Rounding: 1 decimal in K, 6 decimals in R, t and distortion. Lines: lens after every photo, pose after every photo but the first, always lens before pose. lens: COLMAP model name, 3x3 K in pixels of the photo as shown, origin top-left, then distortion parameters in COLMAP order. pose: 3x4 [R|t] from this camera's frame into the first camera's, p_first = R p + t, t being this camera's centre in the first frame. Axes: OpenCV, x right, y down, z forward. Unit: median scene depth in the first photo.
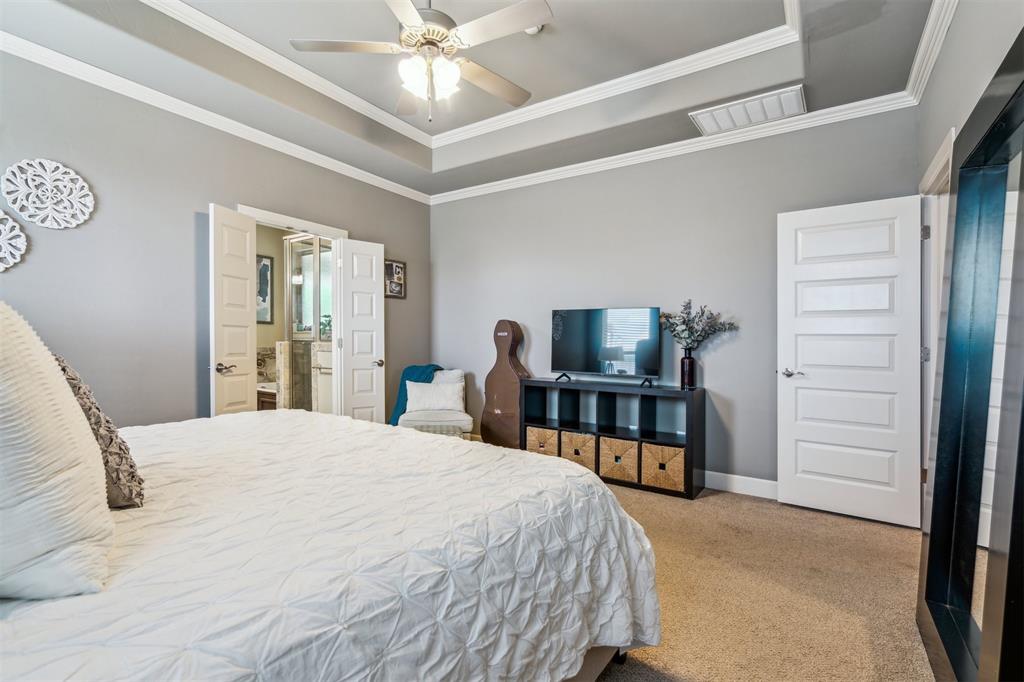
lens RADIAL K [[469.4, 0, 509.0], [0, 469.4, 349.1], [0, 0, 1]] dist [-0.002435, 0.001291]
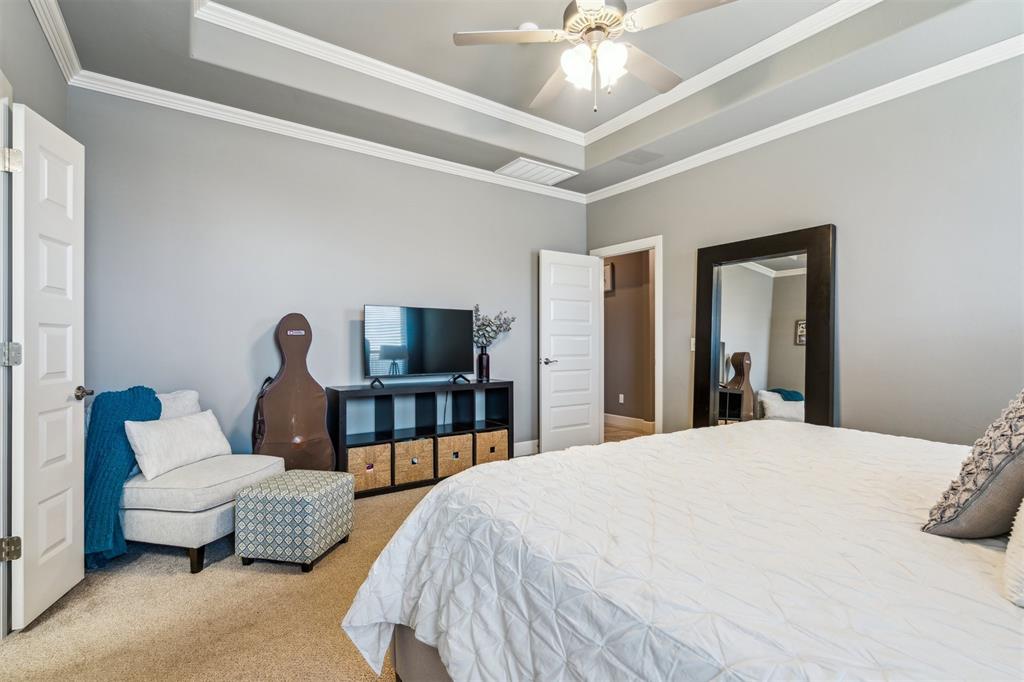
lens RADIAL K [[469.4, 0, 510.4], [0, 469.4, 338.0], [0, 0, 1]] dist [-0.002435, 0.001291]
pose [[0.353881, -0.005252, 0.935276, -0.691608], [0.023091, 0.999728, -0.003123, -0.016955], [-0.935005, 0.022702, 0.353907, 0.518053]]
